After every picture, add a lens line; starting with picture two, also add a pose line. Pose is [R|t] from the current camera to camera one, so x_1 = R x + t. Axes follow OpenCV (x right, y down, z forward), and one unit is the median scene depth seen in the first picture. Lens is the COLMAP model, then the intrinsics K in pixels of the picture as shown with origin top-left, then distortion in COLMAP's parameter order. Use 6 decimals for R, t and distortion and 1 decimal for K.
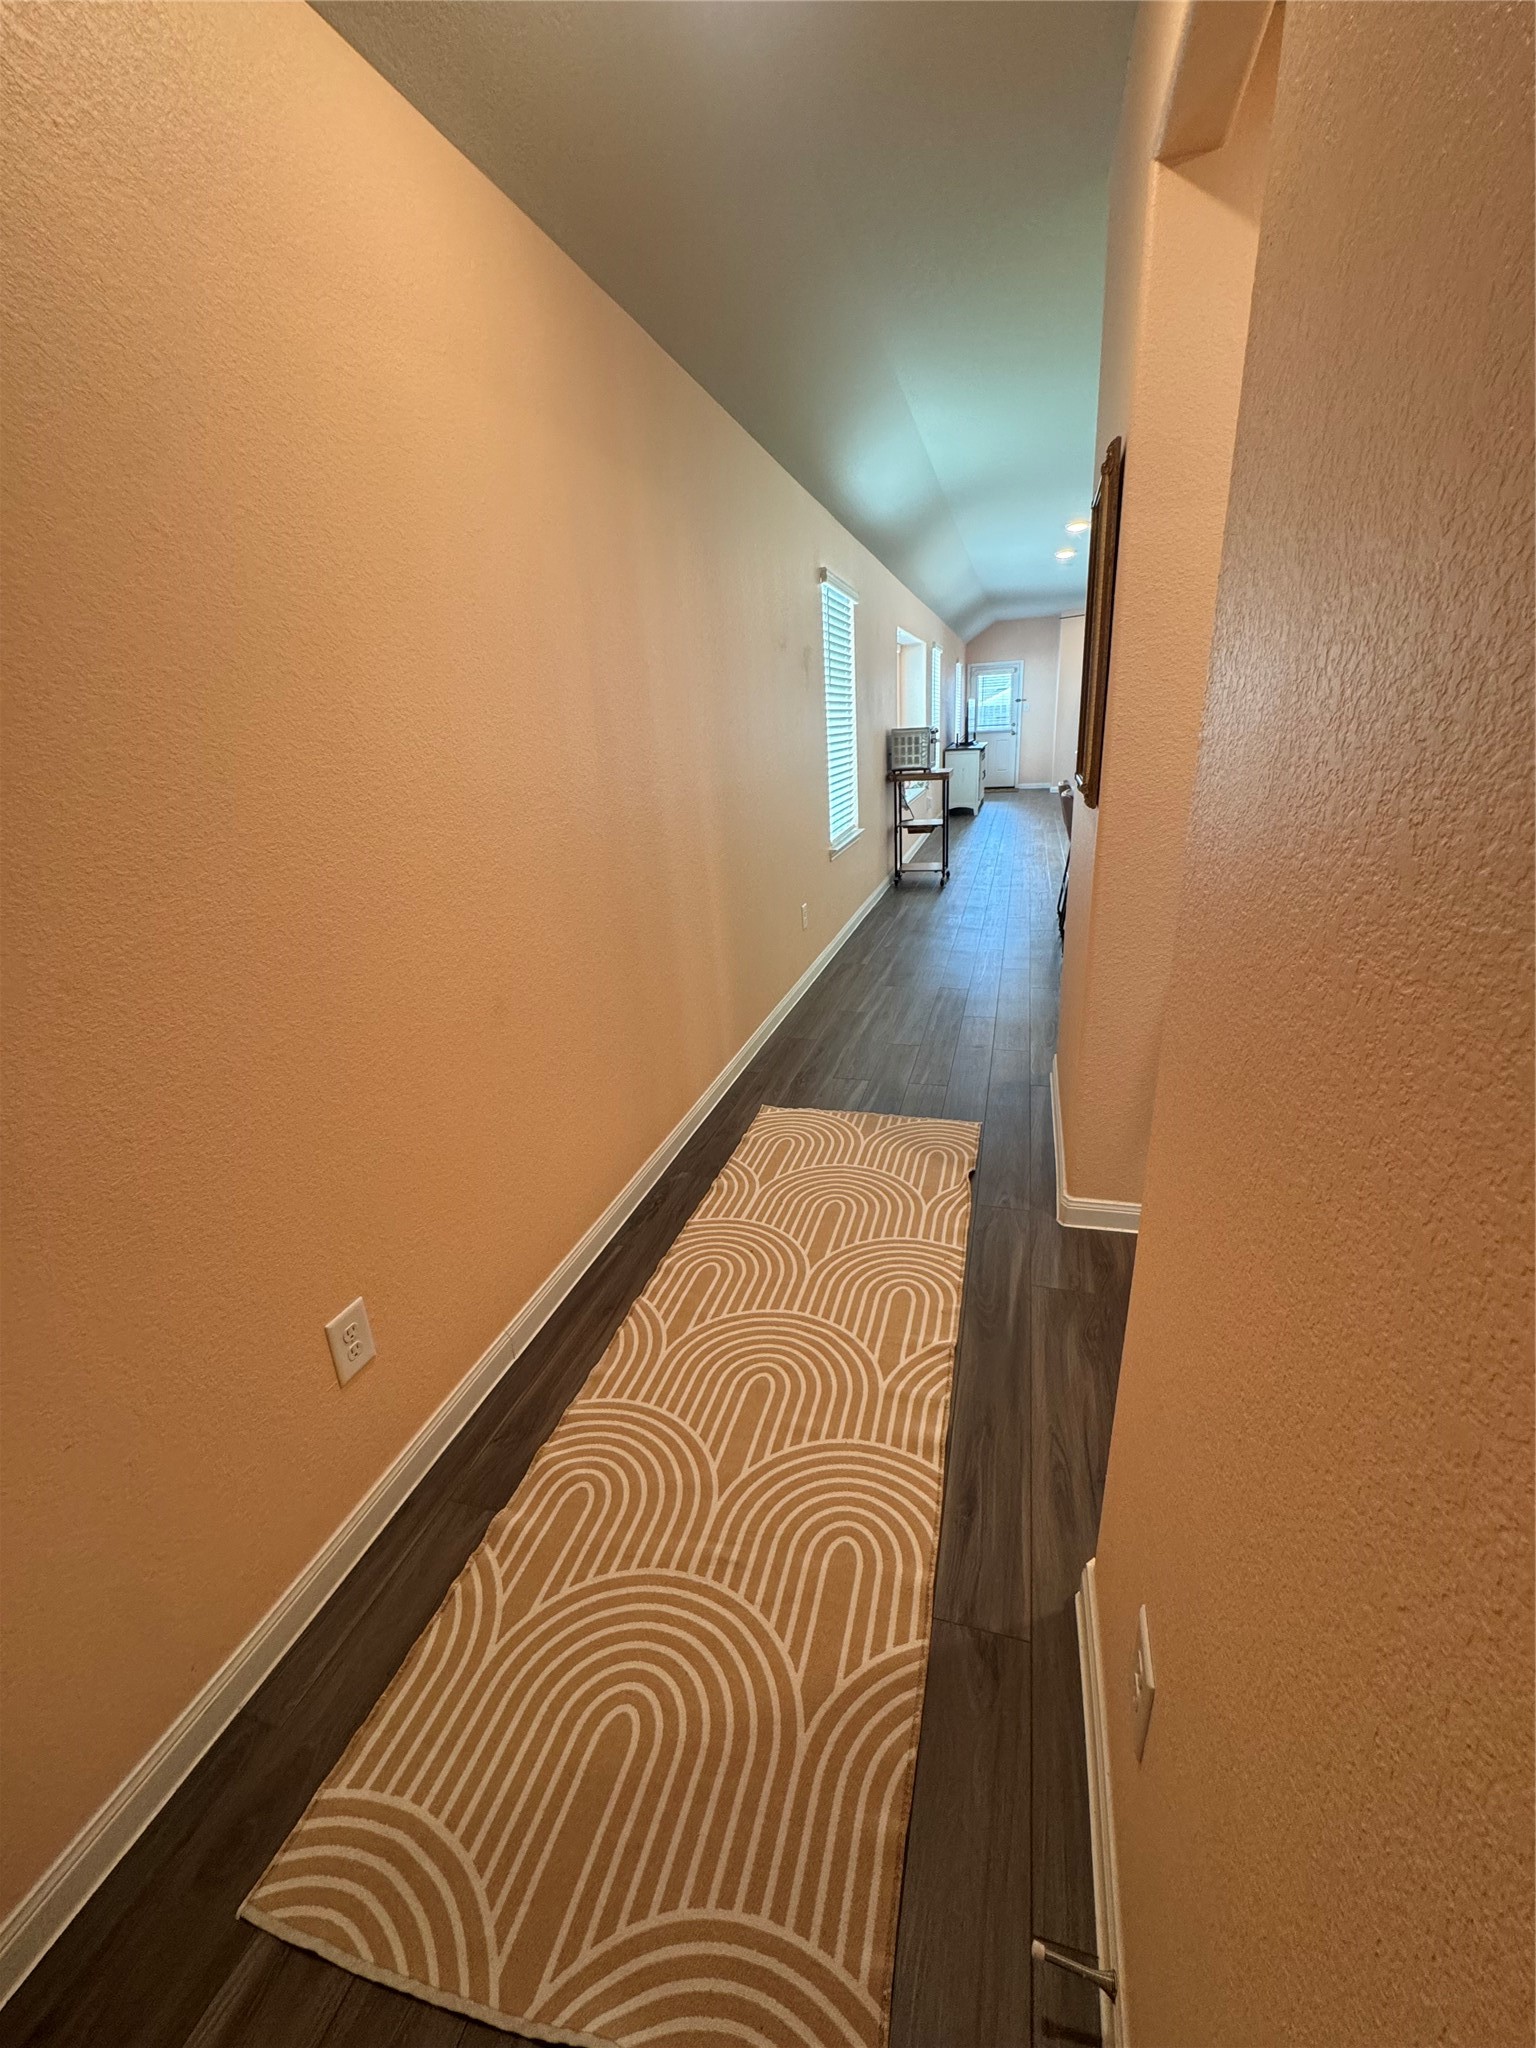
lens RADIAL K [[822.7, 0, 769.8], [0, 822.7, 1021.9], [0, 0, 1]] dist [-0.002068, -0.000145]
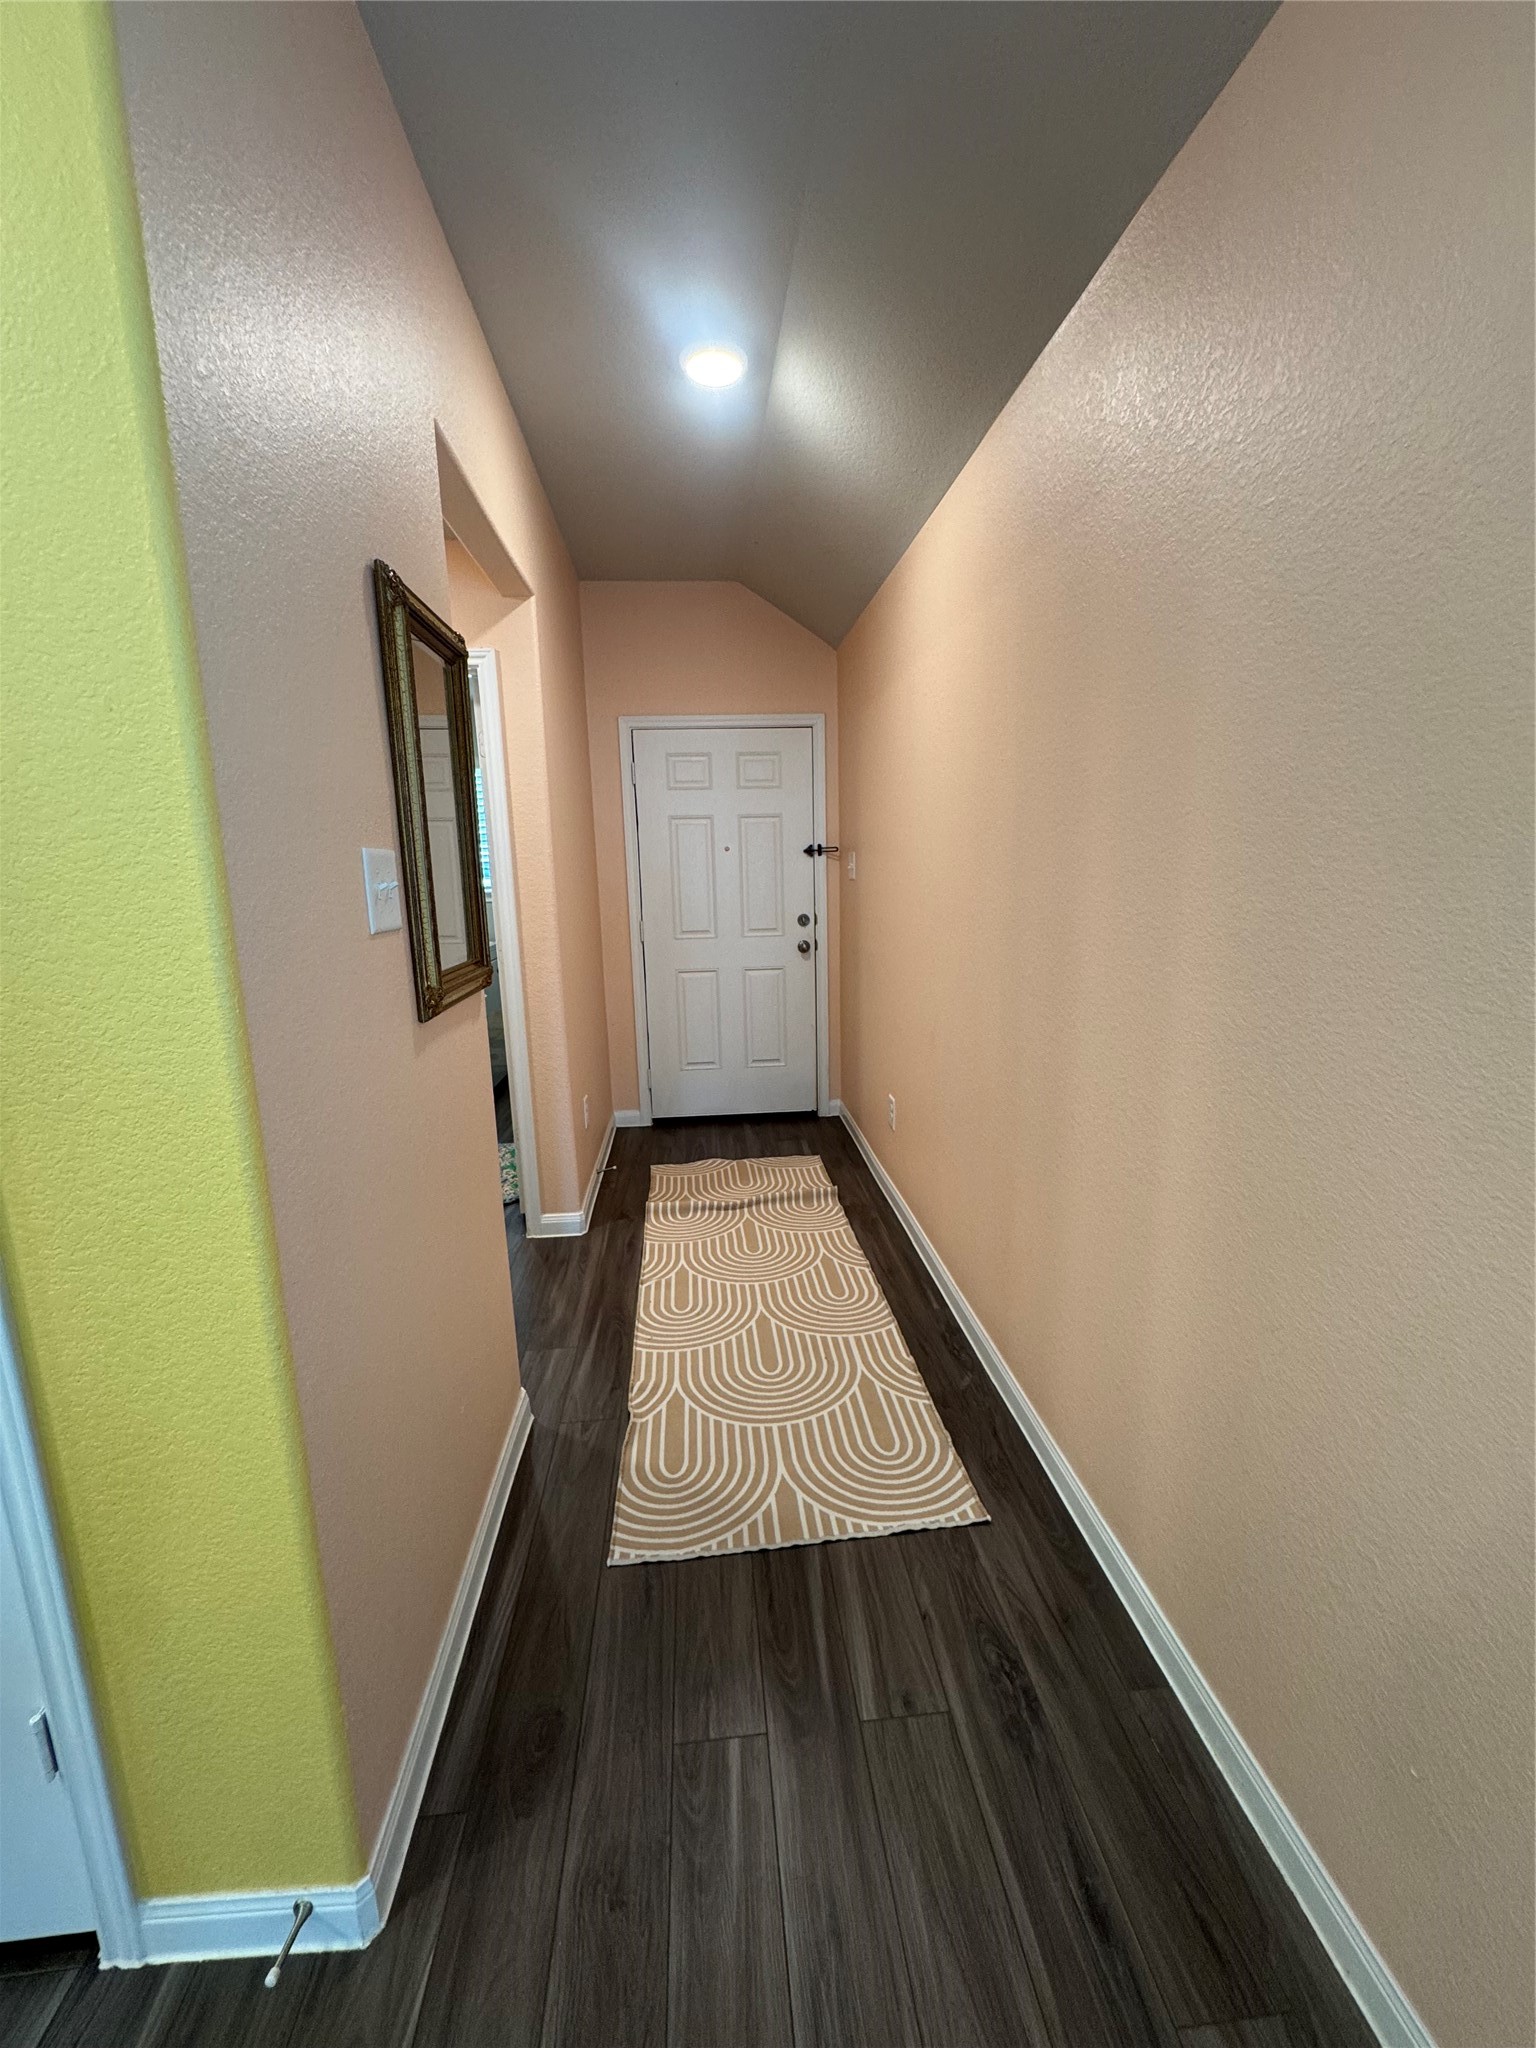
lens RADIAL K [[822.7, 0, 769.8], [0, 822.7, 1021.9], [0, 0, 1]] dist [-0.002068, -0.000145]
pose [[-0.926083, 0.126162, -0.355602, 0.412019], [-0.081943, 0.852704, 0.515928, -0.675634], [0.368314, 0.506932, -0.779336, 1.732252]]
